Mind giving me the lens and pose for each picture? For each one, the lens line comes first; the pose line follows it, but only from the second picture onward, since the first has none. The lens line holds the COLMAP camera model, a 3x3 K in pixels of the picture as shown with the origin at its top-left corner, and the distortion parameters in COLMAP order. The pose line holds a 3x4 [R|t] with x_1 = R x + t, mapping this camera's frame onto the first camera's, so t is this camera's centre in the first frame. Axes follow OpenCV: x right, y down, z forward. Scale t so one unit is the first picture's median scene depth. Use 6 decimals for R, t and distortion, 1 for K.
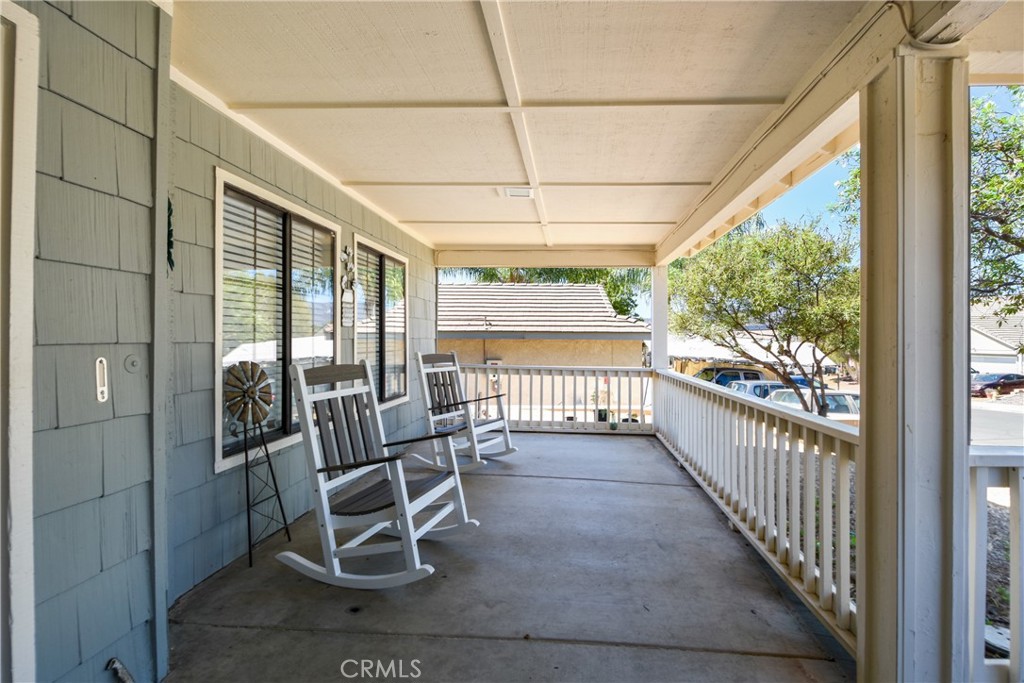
lens RADIAL K [[477.8, 0, 521.6], [0, 477.8, 334.5], [0, 0, 1]] dist [0.027833, -0.024568]
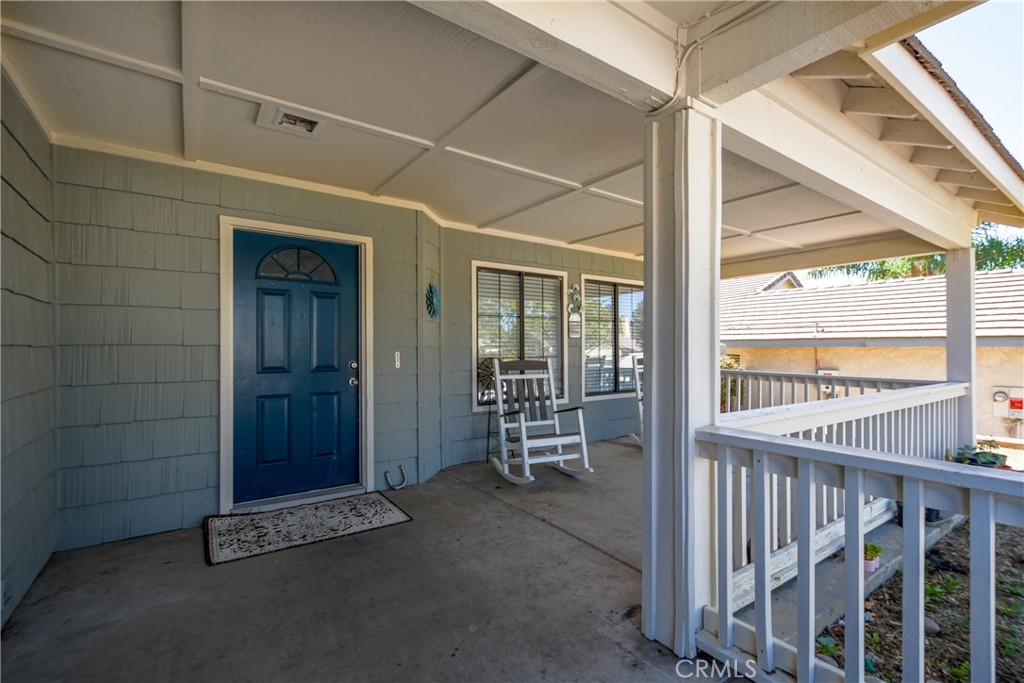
lens RADIAL K [[470.4, 0, 516.5], [0, 470.4, 346.9], [0, 0, 1]] dist [0.025961, -0.022914]
pose [[0.618100, -0.009268, -0.786044, 0.942746], [0.010572, 0.999938, -0.003477, 0.021853], [0.786028, -0.006161, 0.618160, -0.067923]]
